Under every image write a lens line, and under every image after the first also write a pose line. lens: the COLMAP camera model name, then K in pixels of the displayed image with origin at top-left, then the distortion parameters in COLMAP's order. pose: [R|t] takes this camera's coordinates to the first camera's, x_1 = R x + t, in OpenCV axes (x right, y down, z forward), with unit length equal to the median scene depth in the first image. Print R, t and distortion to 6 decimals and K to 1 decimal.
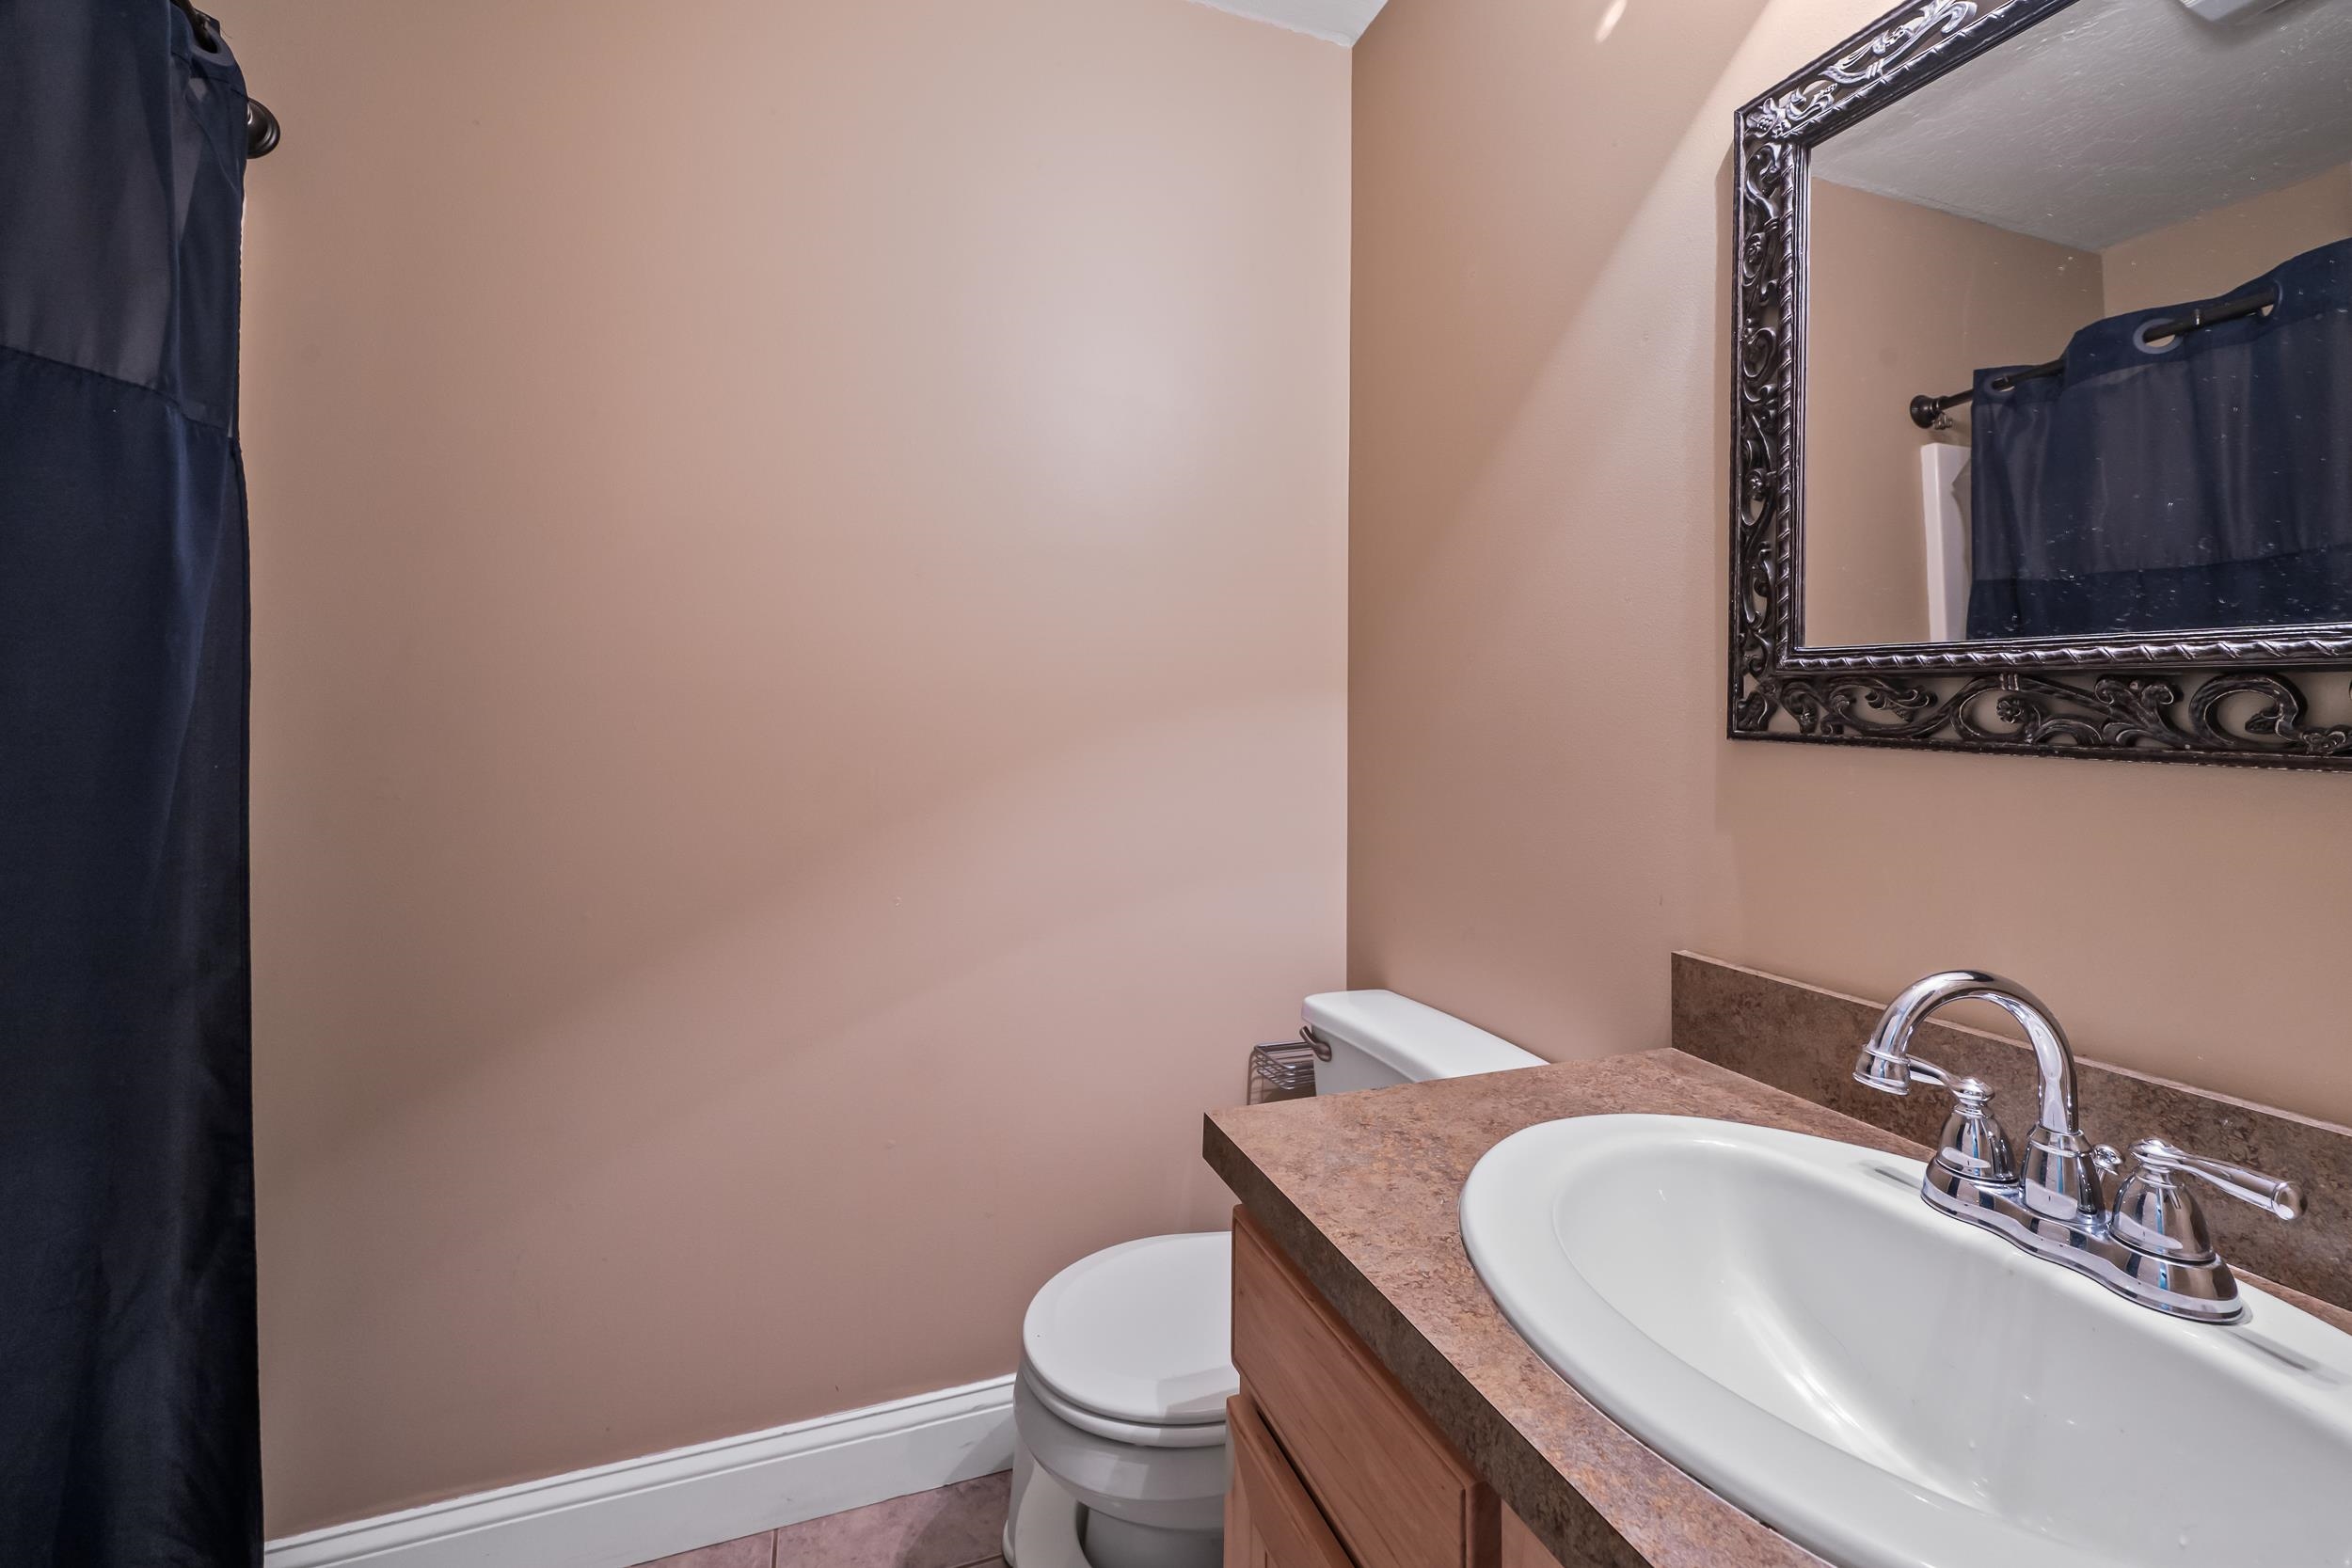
lens RADIAL K [[944.1, 0, 1177.6], [0, 944.1, 716.7], [0, 0, 1]] dist [-0.021792, 0.000023]
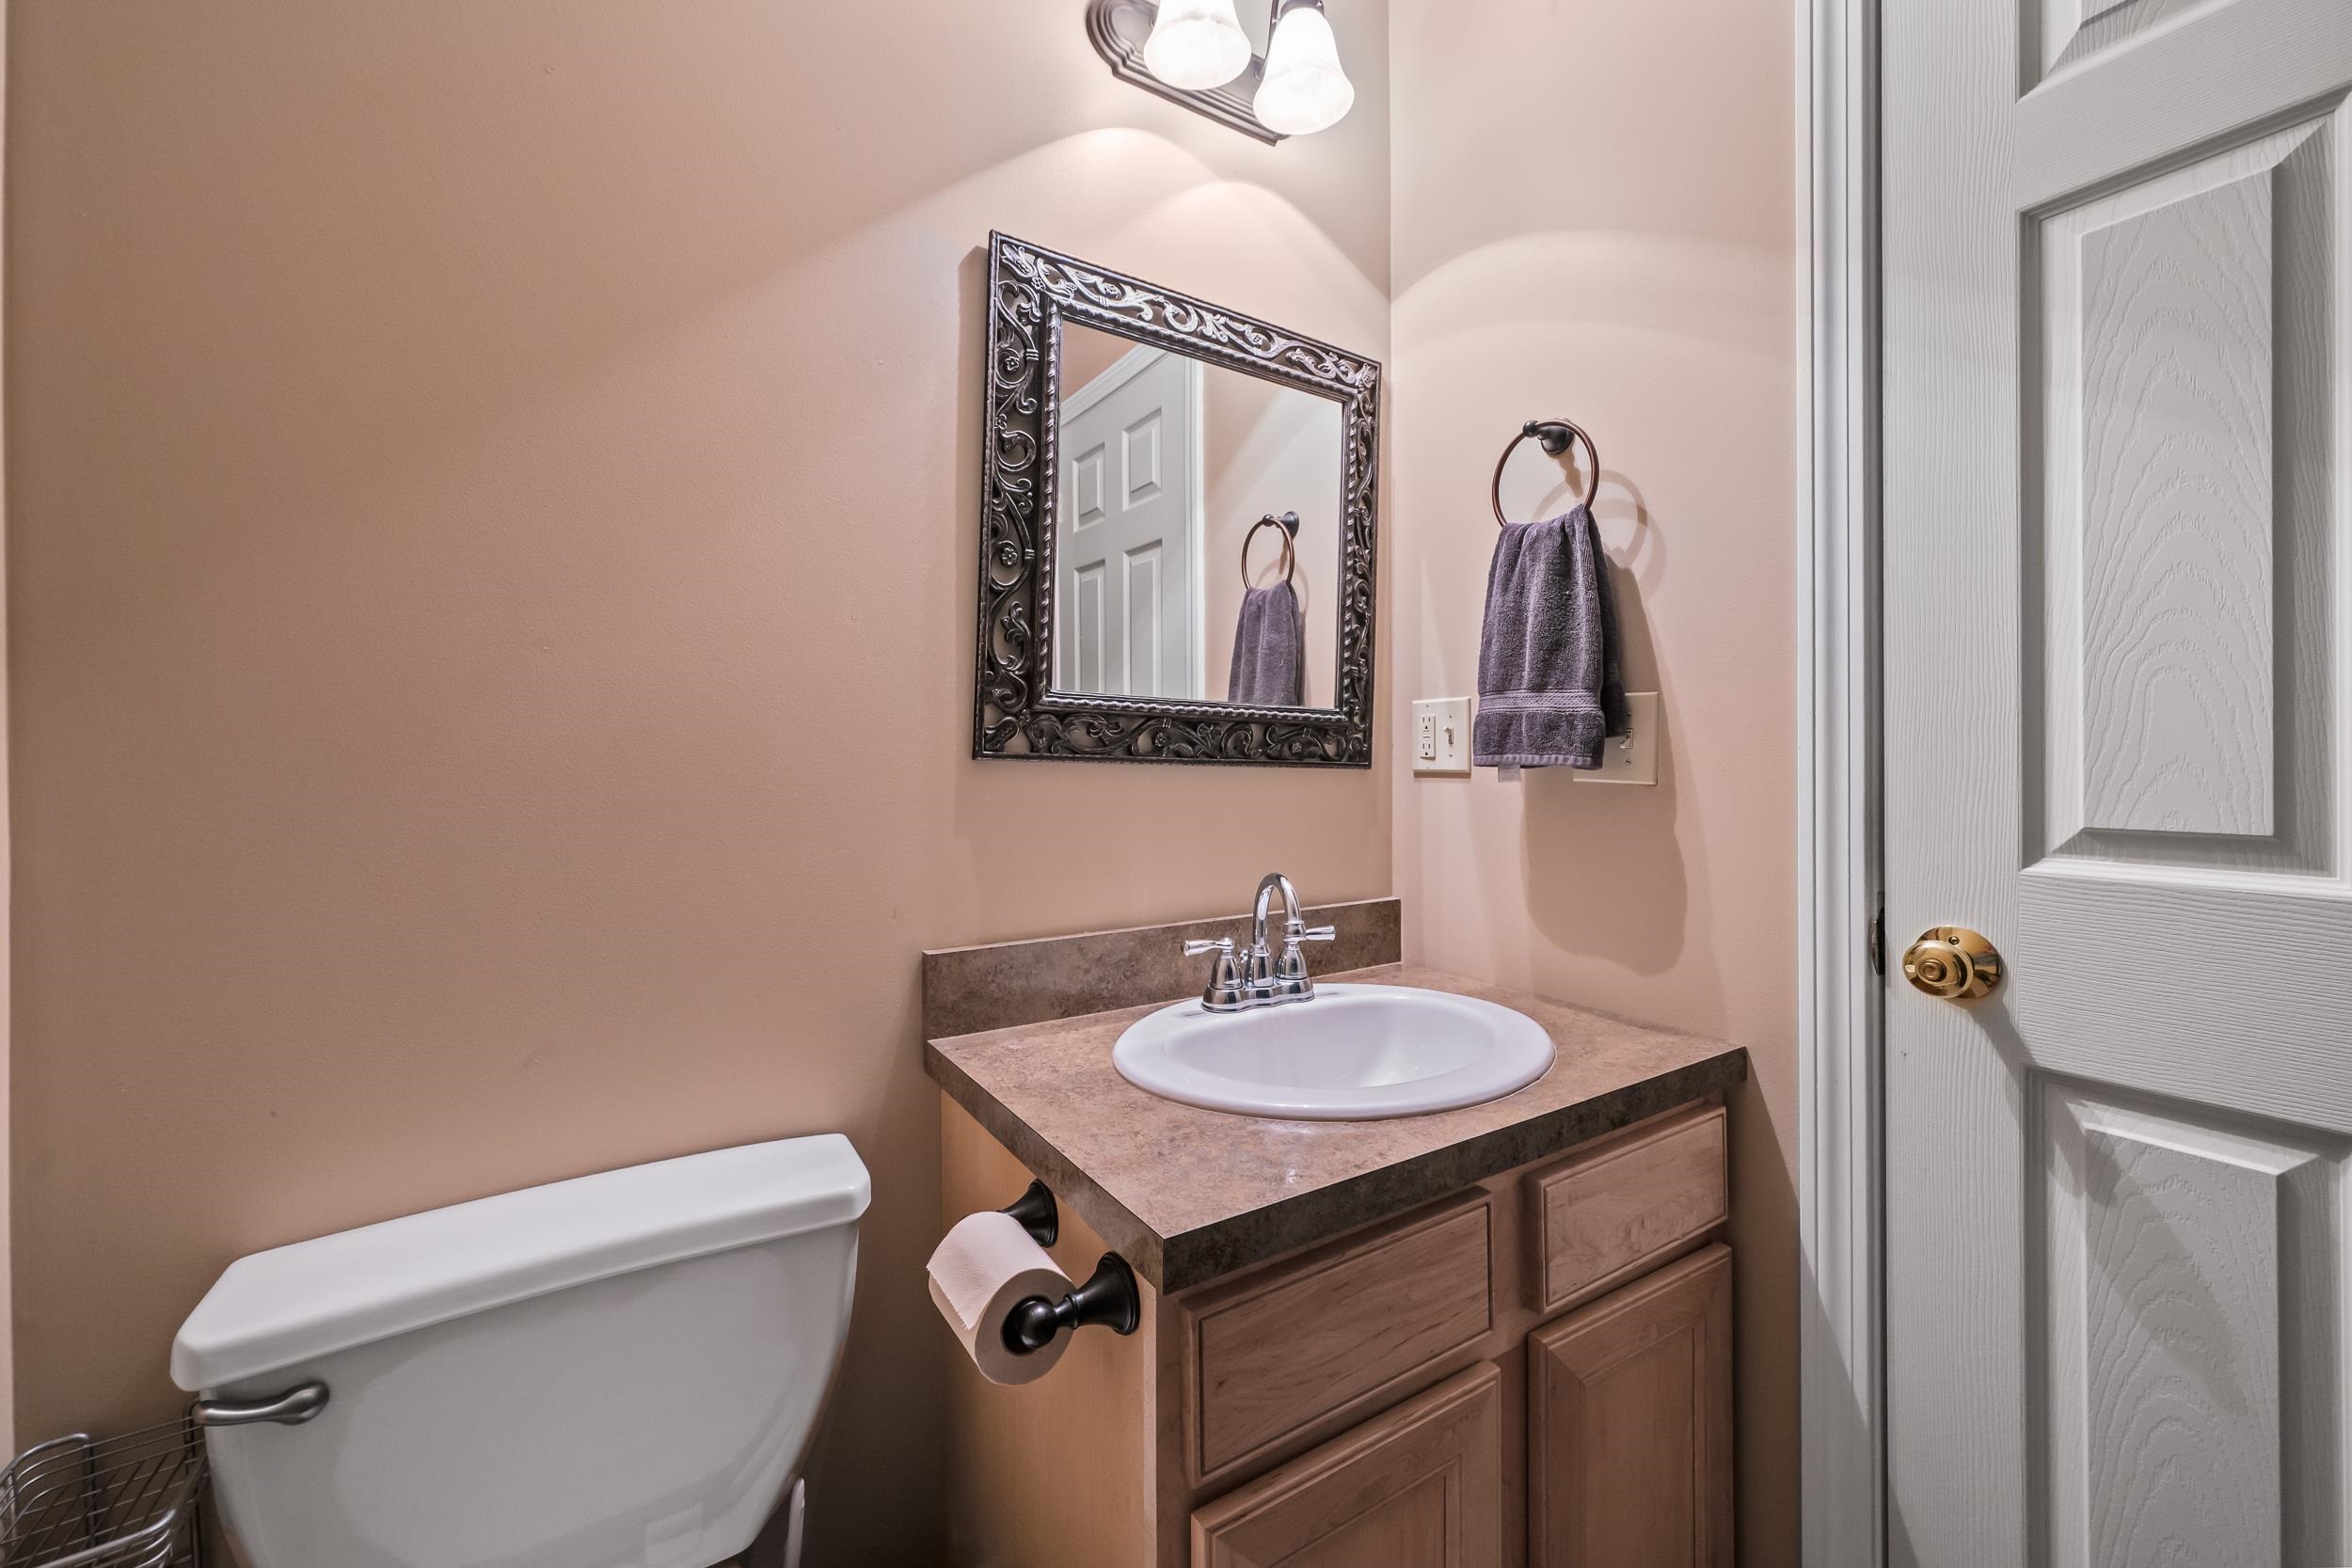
lens RADIAL K [[929.0, 0, 1188.2], [0, 929.0, 768.5], [0, 0, 1]] dist [0.000965, -0.000154]
pose [[-0.207736, -0.028451, 0.977771, -0.736708], [-0.011156, 0.999581, 0.026715, 0.002656], [-0.978121, -0.005358, -0.207966, 1.155890]]
